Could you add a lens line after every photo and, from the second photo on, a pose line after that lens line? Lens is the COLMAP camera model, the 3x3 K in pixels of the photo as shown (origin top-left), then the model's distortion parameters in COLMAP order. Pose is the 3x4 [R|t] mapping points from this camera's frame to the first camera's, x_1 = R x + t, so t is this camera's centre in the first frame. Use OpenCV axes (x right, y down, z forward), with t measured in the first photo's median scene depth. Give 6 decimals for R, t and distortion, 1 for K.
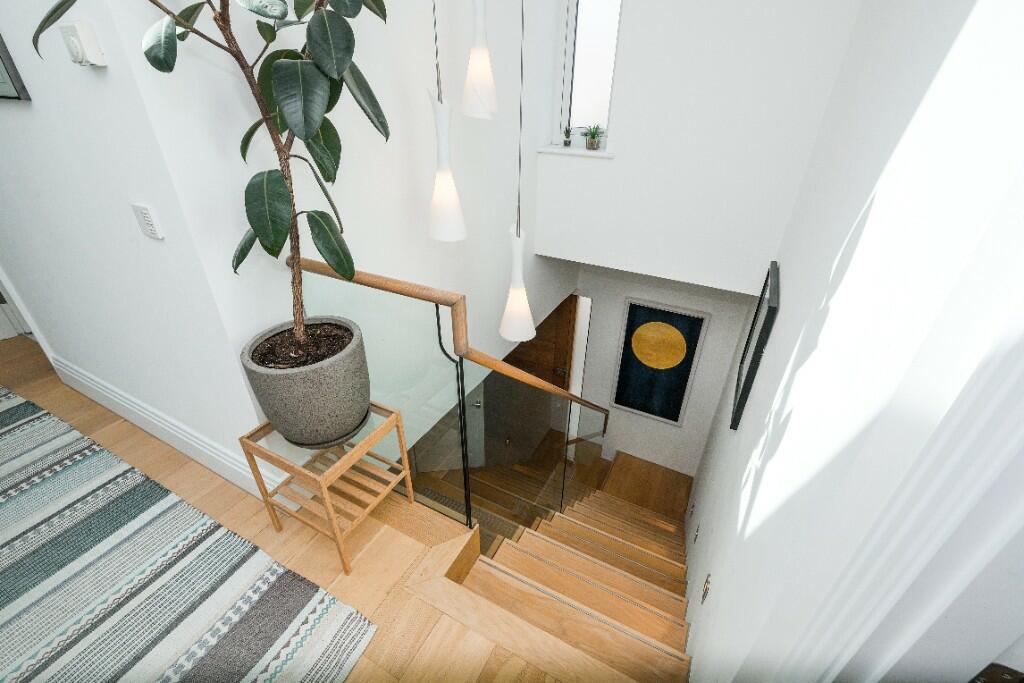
lens RADIAL K [[430.6, 0, 512.1], [0, 430.6, 321.7], [0, 0, 1]] dist [-0.002026, -0.000552]
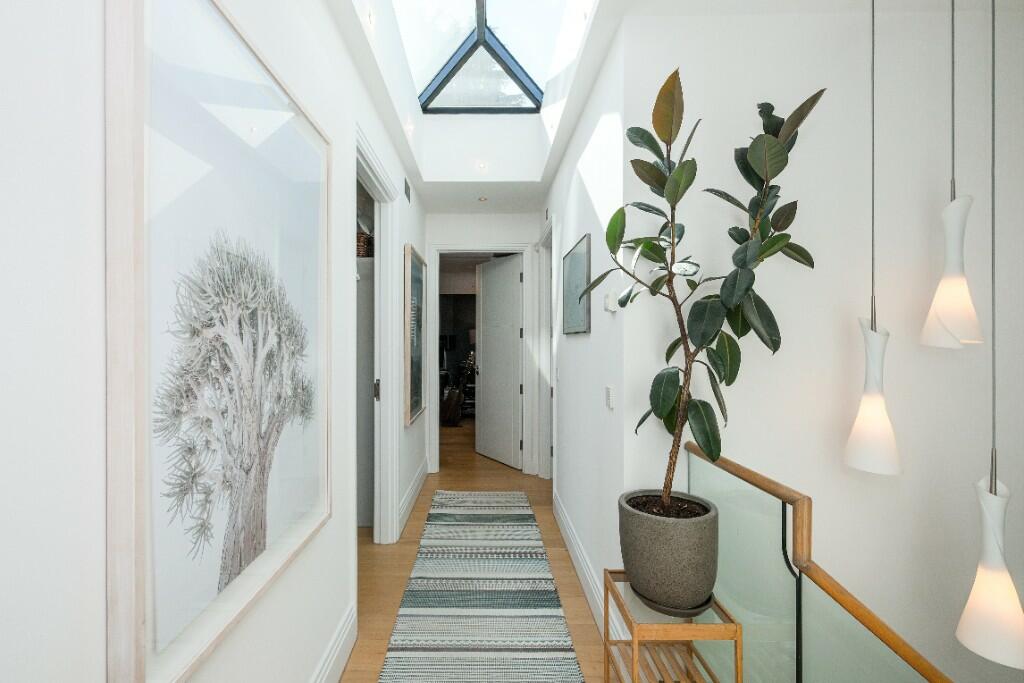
lens RADIAL K [[442.7, 0, 485.9], [0, 442.7, 341.7], [0, 0, 1]] dist [0.000412, 0.000124]
pose [[0.456299, -0.006155, -0.889805, 0.367577], [-0.428756, 0.874716, -0.225920, 0.140446], [0.779718, 0.484596, 0.396493, -0.094792]]
